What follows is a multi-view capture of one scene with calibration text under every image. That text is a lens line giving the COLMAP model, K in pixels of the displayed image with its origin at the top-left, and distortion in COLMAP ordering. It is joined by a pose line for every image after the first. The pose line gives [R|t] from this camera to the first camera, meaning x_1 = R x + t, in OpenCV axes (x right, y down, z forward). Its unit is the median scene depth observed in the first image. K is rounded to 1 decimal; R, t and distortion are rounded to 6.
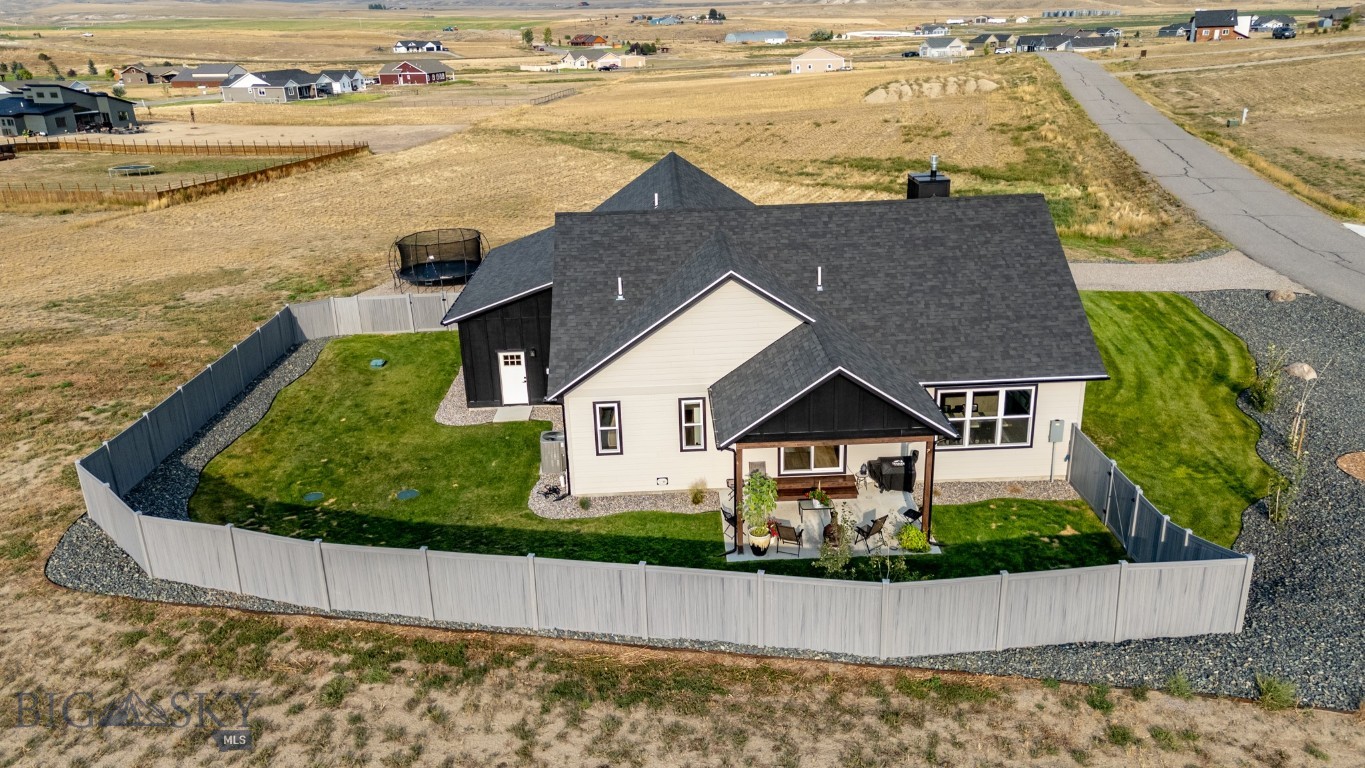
lens RADIAL K [[1004.3, 0, 682.5], [0, 1004.3, 384.0], [0, 0, 1]] dist [0.088925, -0.081141]
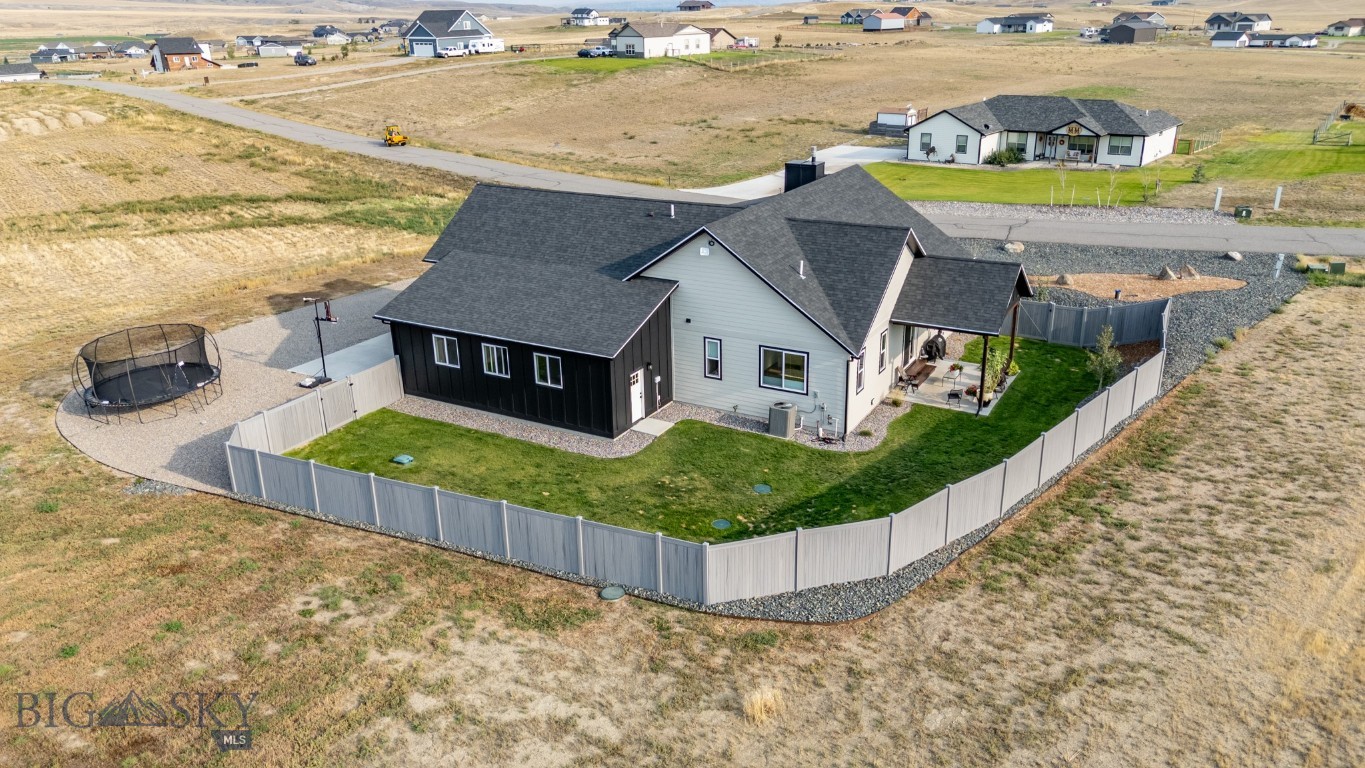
lens RADIAL K [[1004.3, 0, 682.5], [0, 1004.3, 384.0], [0, 0, 1]] dist [0.088925, -0.081141]
pose [[0.515735, -0.282396, 0.808870, -1.318185], [0.300477, 0.943766, 0.137908, -0.198061], [-0.802329, 0.171923, 0.571586, 0.480532]]
